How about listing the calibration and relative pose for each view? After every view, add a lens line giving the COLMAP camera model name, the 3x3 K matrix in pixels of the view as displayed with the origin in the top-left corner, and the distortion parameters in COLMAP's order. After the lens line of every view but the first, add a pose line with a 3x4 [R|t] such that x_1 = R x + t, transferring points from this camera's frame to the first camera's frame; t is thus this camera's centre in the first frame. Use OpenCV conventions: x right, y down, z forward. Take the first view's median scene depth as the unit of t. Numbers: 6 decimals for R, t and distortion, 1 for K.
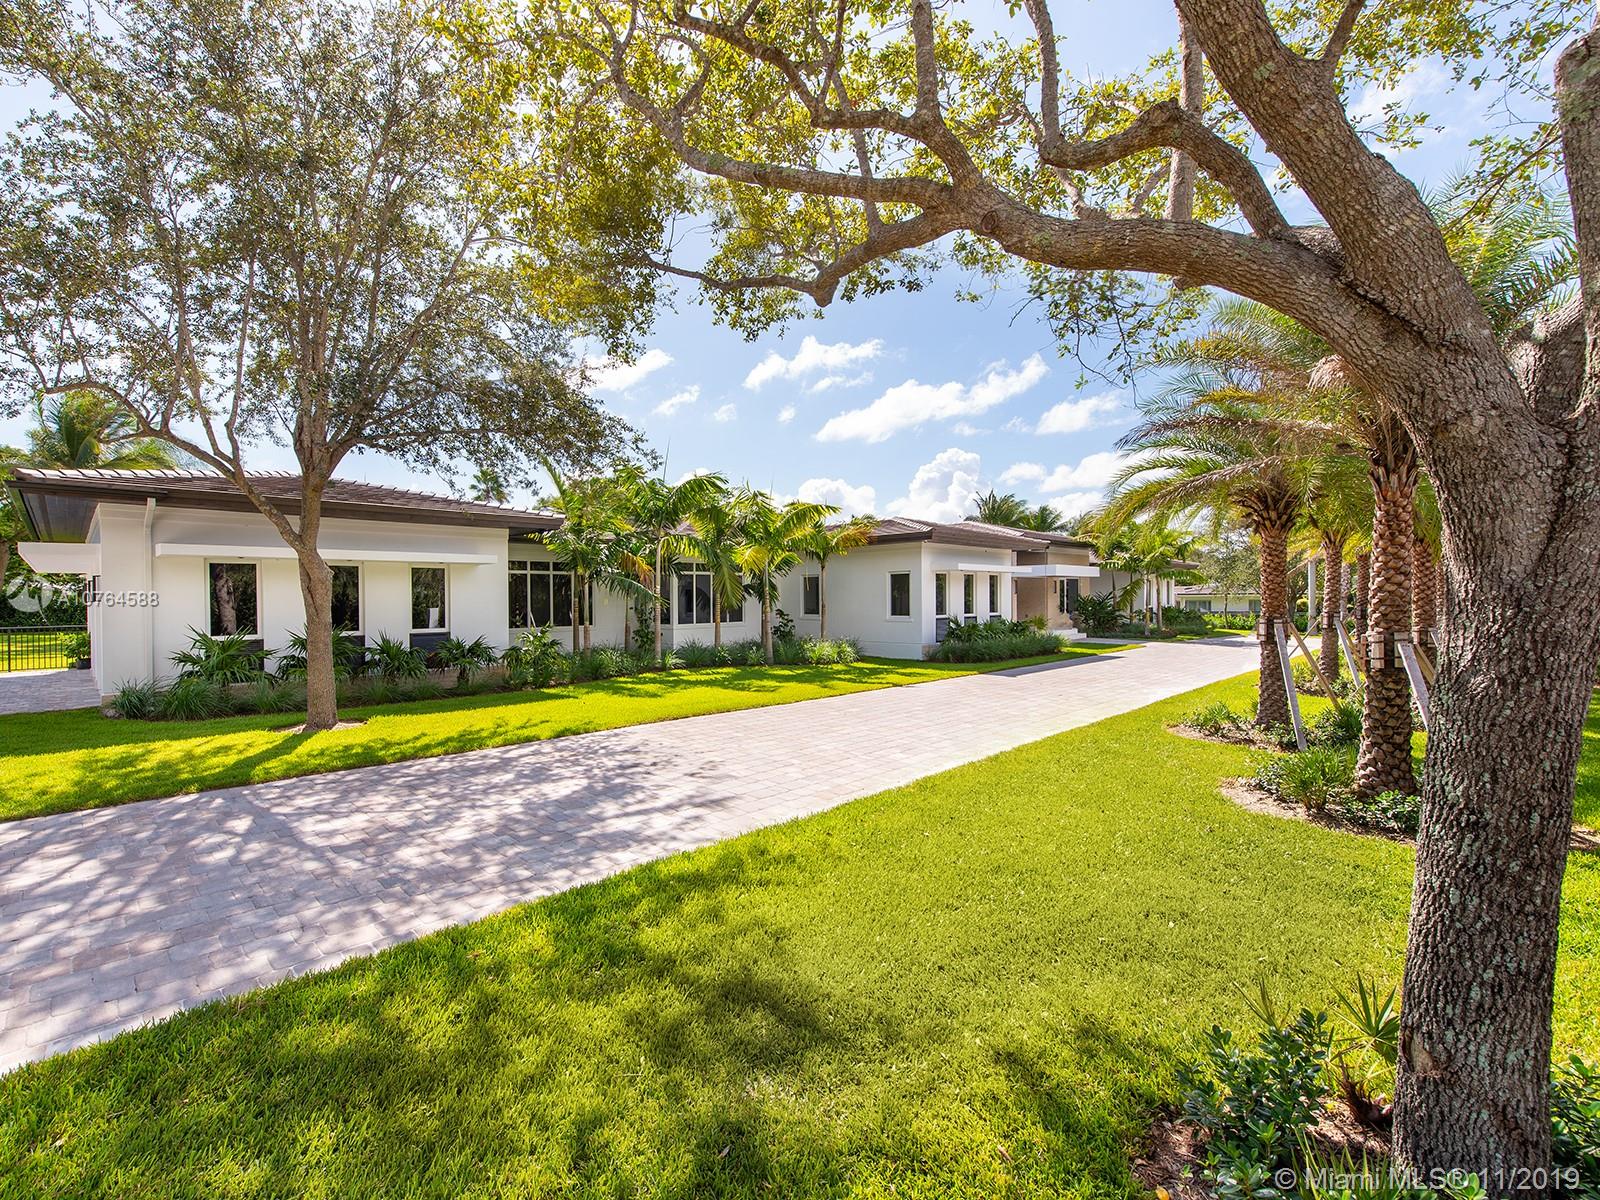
lens RADIAL K [[691.7, 0, 752.3], [0, 691.7, 602.1], [0, 0, 1]] dist [-0.001999, 0.000733]
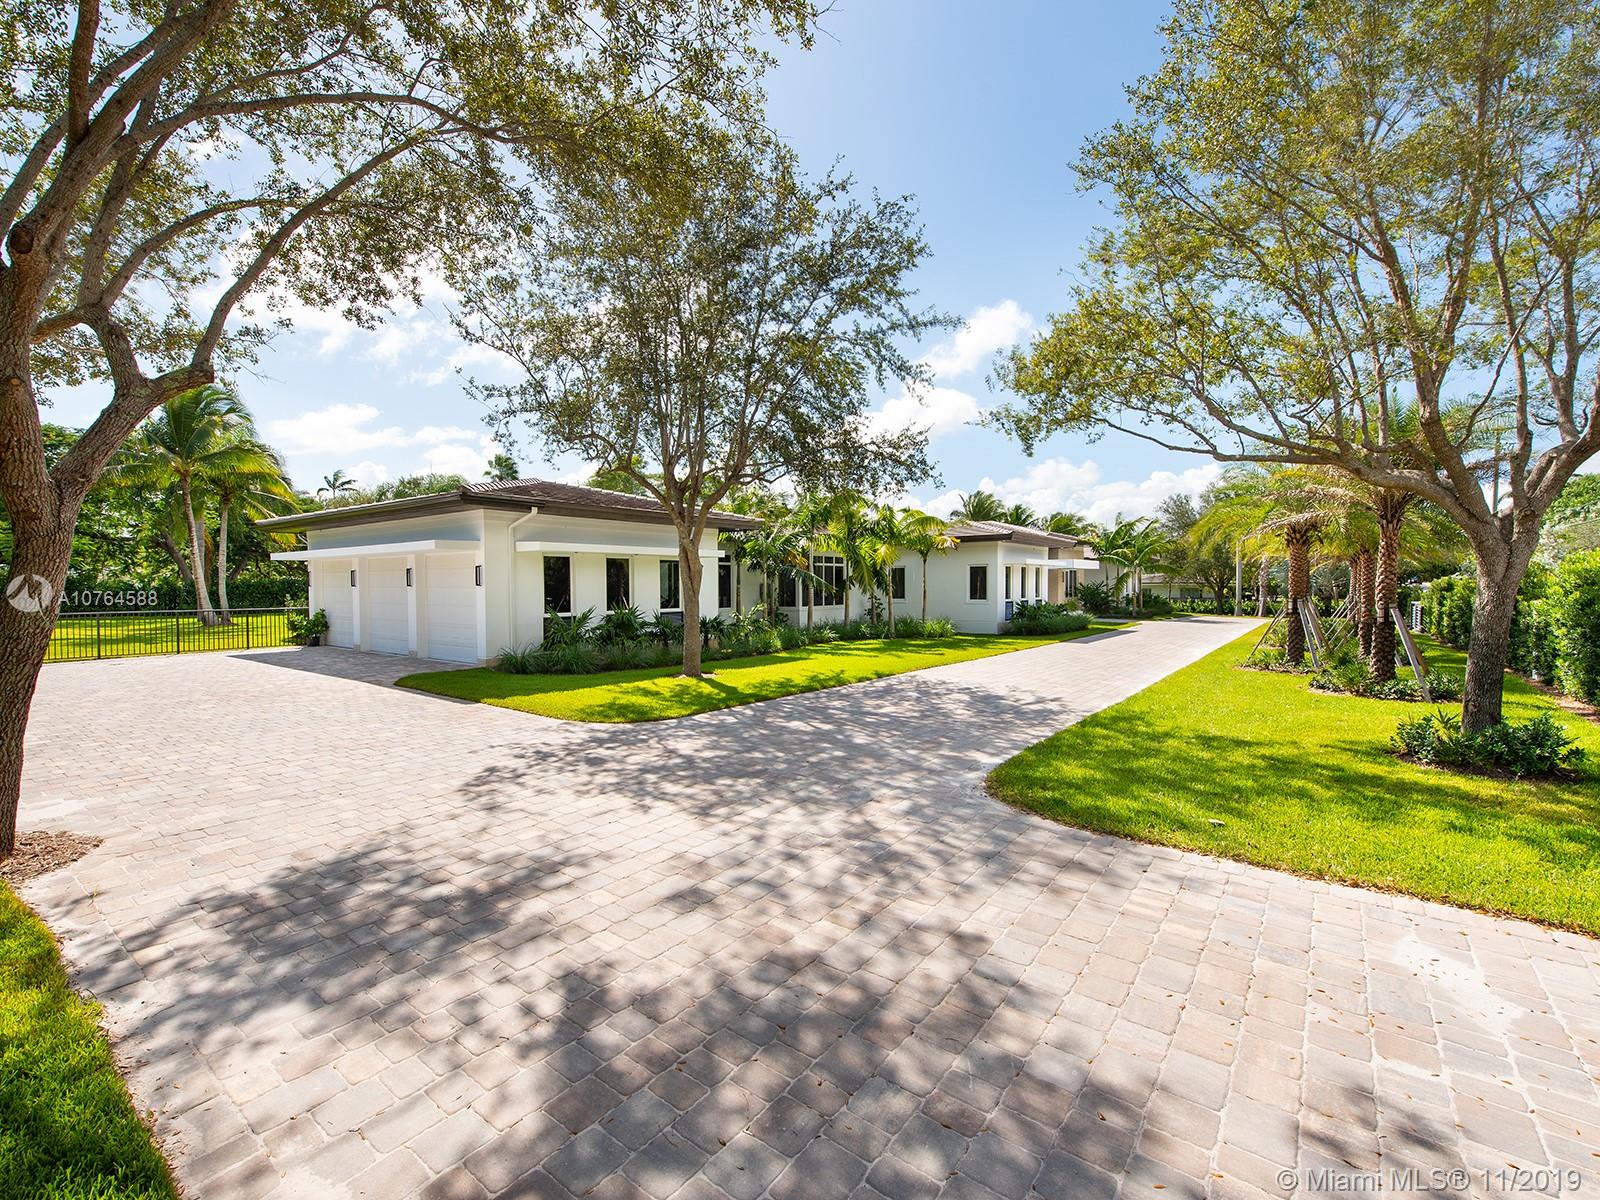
lens RADIAL K [[691.7, 0, 810.0], [0, 691.7, 600.8], [0, 0, 1]] dist [-0.001999, 0.000733]
pose [[0.986462, -0.000720, 0.163991, -0.362381], [-0.002104, 0.999852, 0.017049, 0.002188], [-0.163979, -0.017163, 0.986315, -0.239531]]
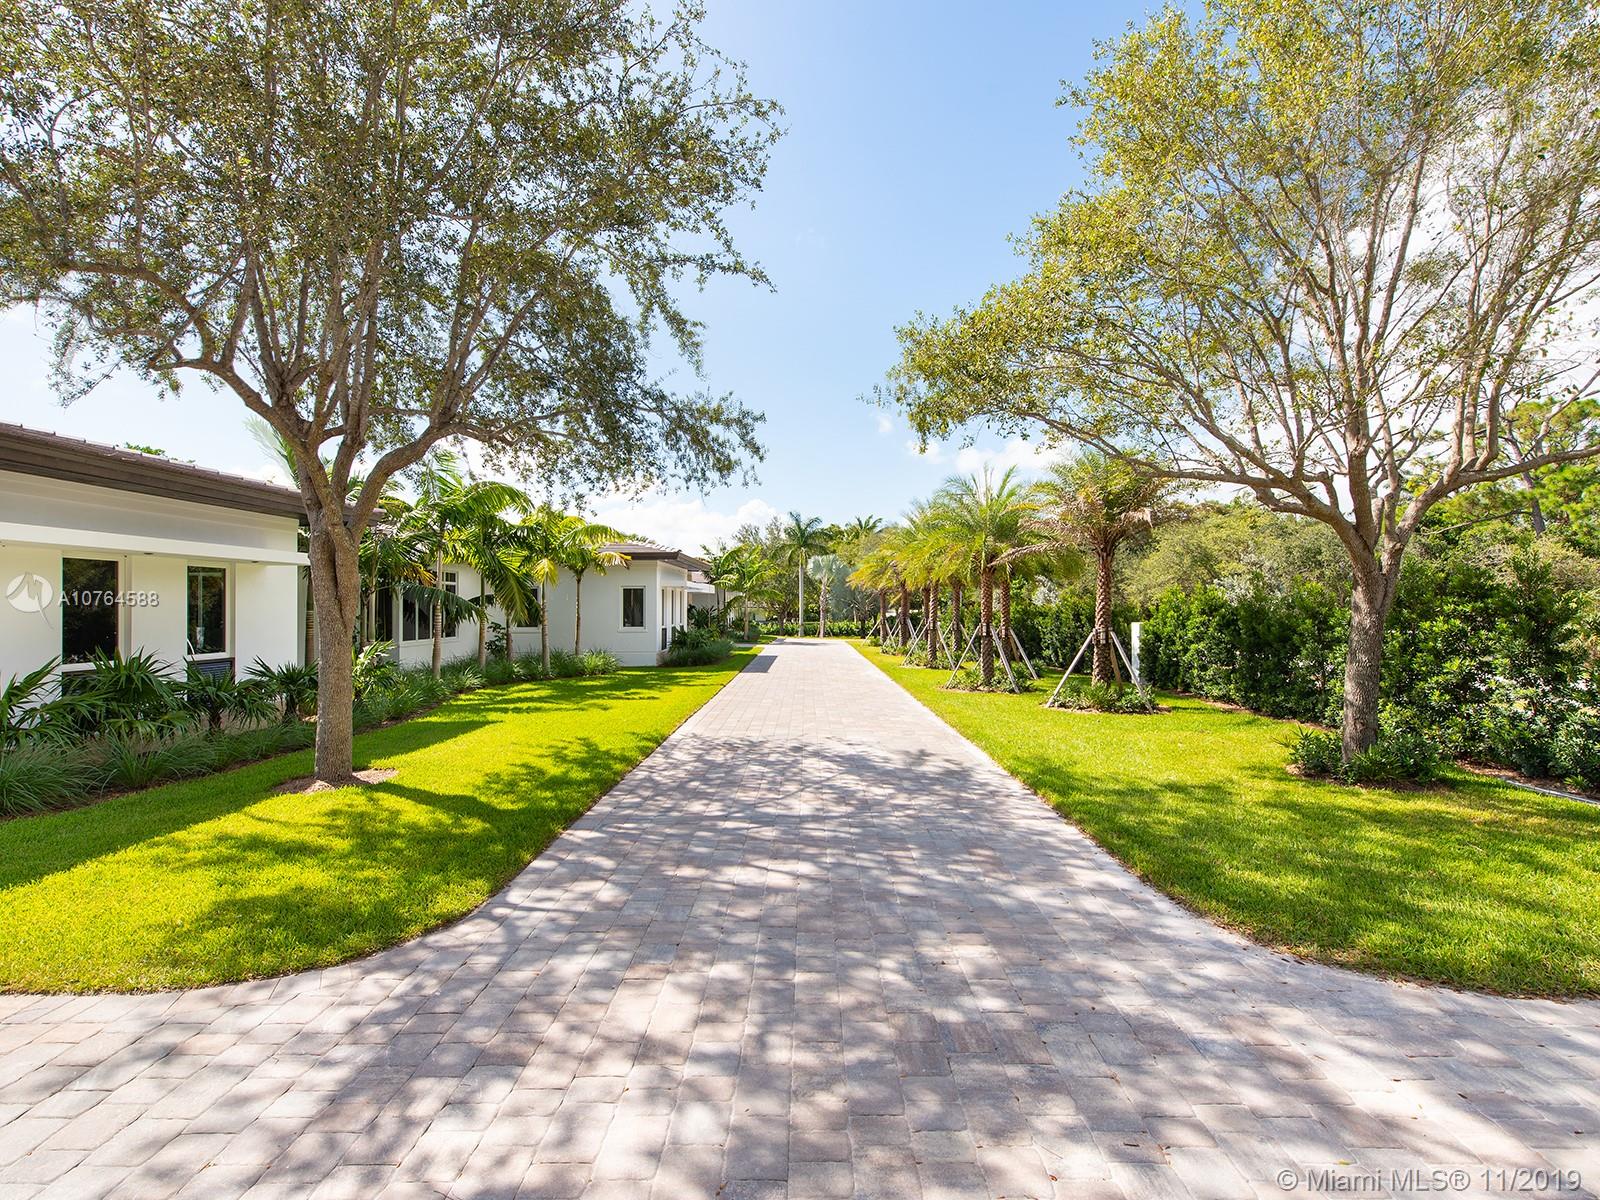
lens RADIAL K [[691.7, 0, 806.4], [0, 691.7, 597.8], [0, 0, 1]] dist [-0.001999, 0.000733]
pose [[0.686707, 0.014516, 0.726790, -0.481395], [0.002166, 0.999755, -0.022014, -0.001084], [-0.726931, 0.016691, 0.686507, 0.062562]]
